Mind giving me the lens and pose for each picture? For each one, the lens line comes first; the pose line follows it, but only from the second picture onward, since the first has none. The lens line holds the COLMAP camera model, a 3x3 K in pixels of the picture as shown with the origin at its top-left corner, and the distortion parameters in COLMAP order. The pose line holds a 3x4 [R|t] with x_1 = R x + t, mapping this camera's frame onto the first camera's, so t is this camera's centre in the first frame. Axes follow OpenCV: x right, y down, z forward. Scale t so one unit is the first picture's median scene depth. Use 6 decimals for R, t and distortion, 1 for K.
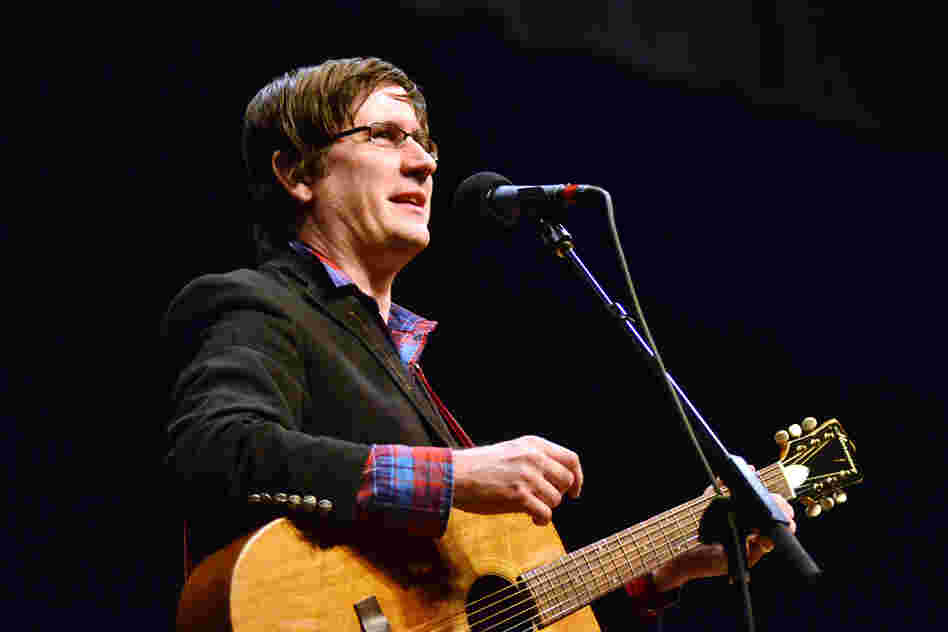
lens RADIAL K [[4403.2, 0, 474.5], [0, 4403.2, 314.8], [0, 0, 1]] dist [0.469538, 0.000000]
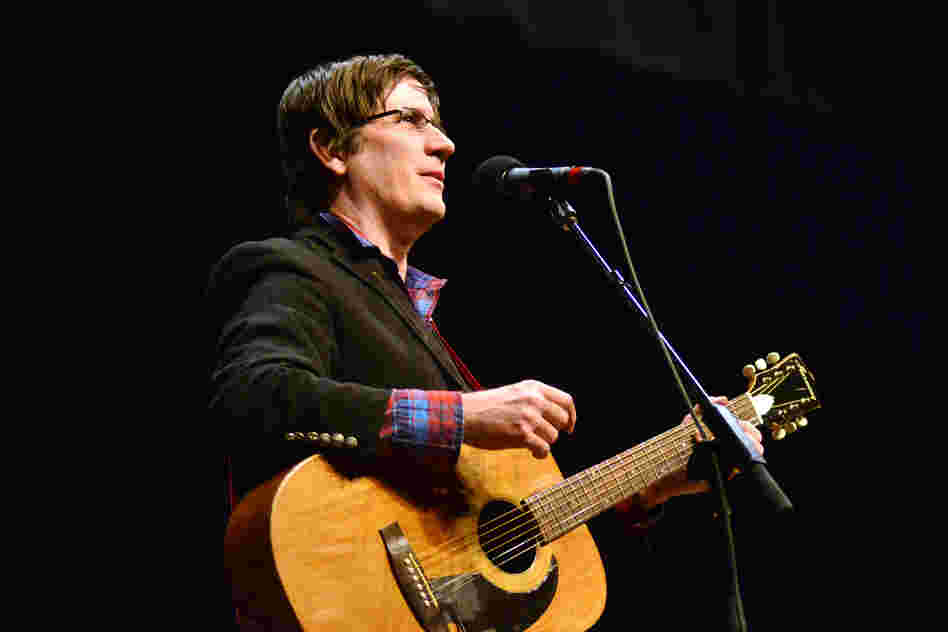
lens RADIAL K [[4276.1, 0, 427.2], [0, 4276.1, 282.5], [0, 0, 1]] dist [4.364233, 0.000000]
pose [[0.999776, -0.016683, -0.012999, 0.000811], [0.016654, 0.999859, -0.002345, 0.005075], [0.013036, 0.002128, 0.999913, -0.121818]]
